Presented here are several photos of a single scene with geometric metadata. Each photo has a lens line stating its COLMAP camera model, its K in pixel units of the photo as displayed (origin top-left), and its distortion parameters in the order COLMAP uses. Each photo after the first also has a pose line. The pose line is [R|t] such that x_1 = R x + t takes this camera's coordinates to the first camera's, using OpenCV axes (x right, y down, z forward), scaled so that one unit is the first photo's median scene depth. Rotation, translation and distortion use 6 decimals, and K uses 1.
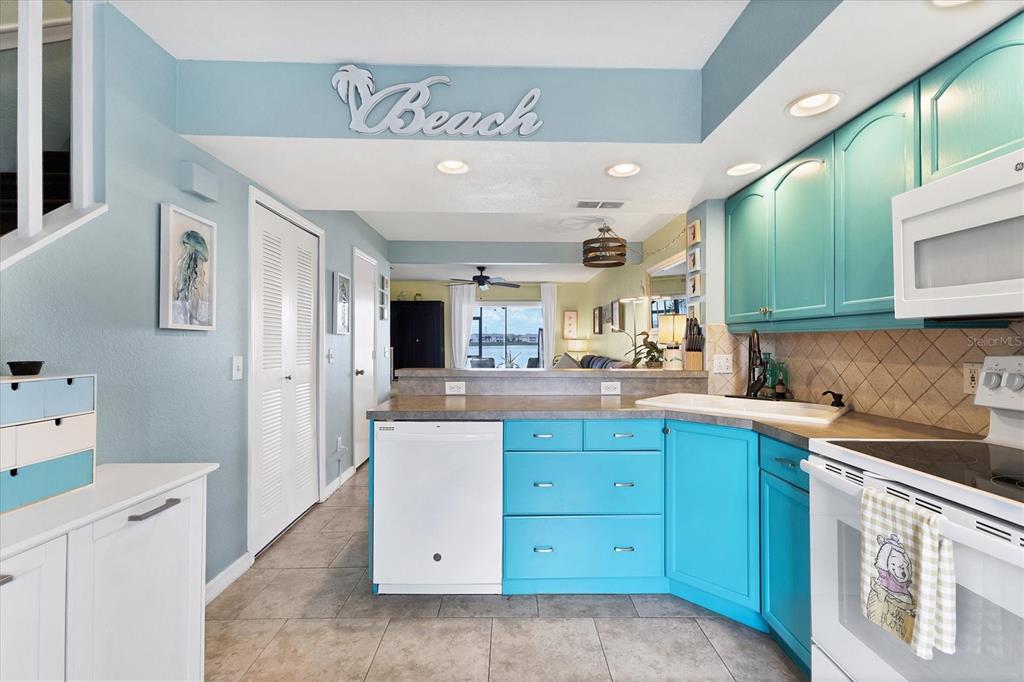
lens RADIAL K [[455.8, 0, 512.6], [0, 455.8, 338.7], [0, 0, 1]] dist [0.003765, -0.000131]
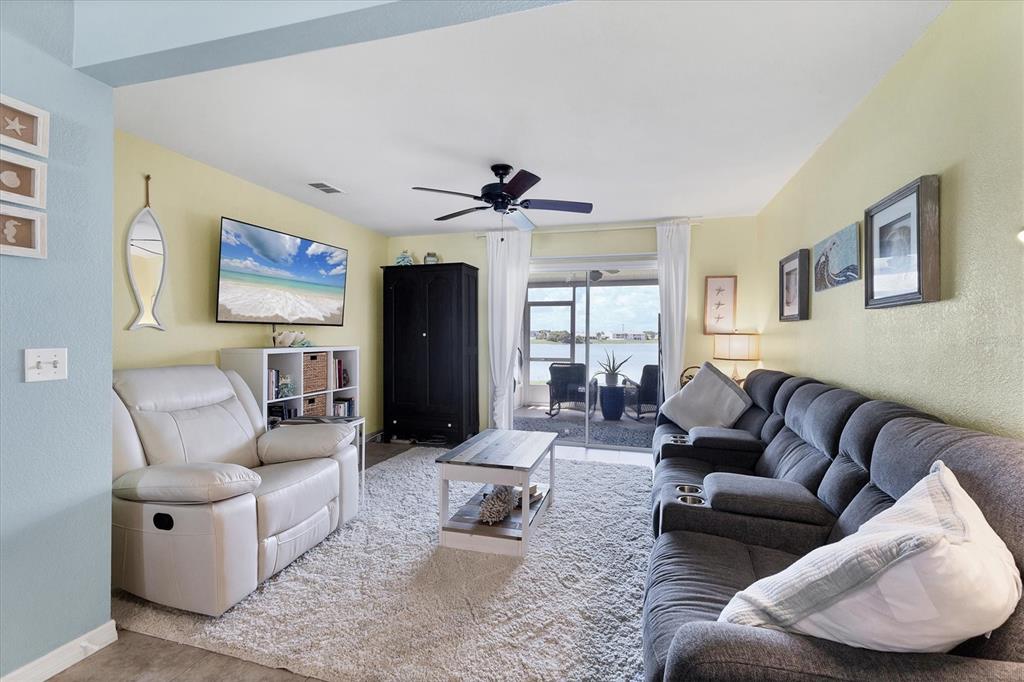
lens RADIAL K [[455.8, 0, 513.7], [0, 455.8, 342.5], [0, 0, 1]] dist [0.003765, -0.000131]
pose [[0.957565, 0.010560, -0.288023, 0.060885], [-0.006383, 0.999860, 0.015435, 0.005061], [0.288146, -0.012942, 0.957499, 0.506105]]
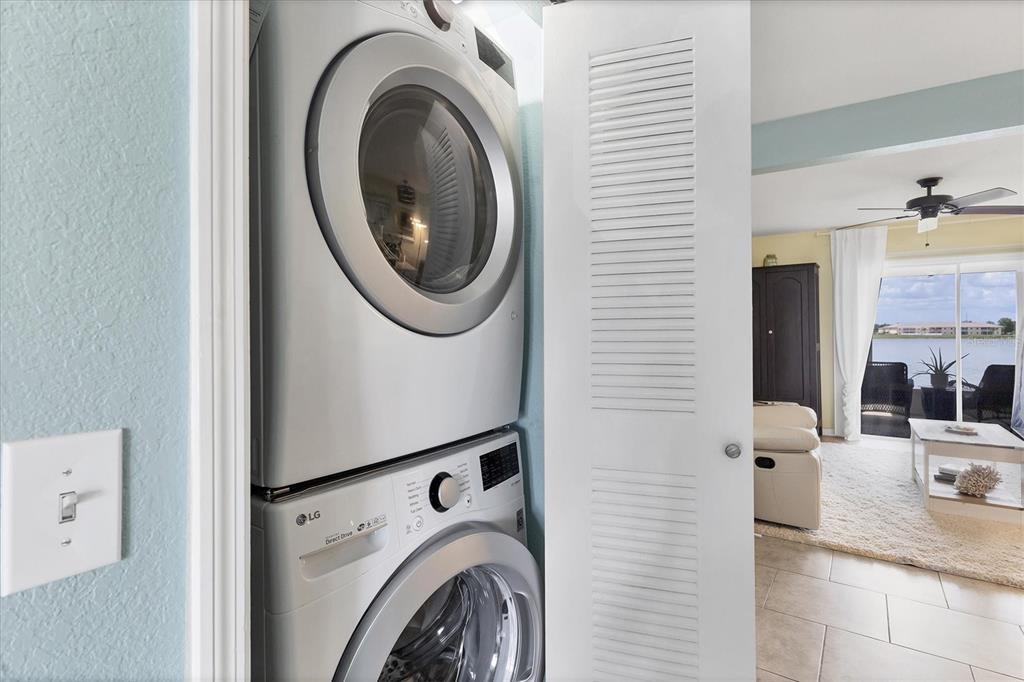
lens RADIAL K [[501.7, 0, 514.1], [0, 501.7, 335.6], [0, 0, 1]] dist [-0.003132, -0.000372]
pose [[0.813826, 0.005283, -0.581085, -0.101785], [-0.000209, 0.999961, 0.008798, 0.002828], [0.581109, -0.007038, 0.813796, 0.276621]]
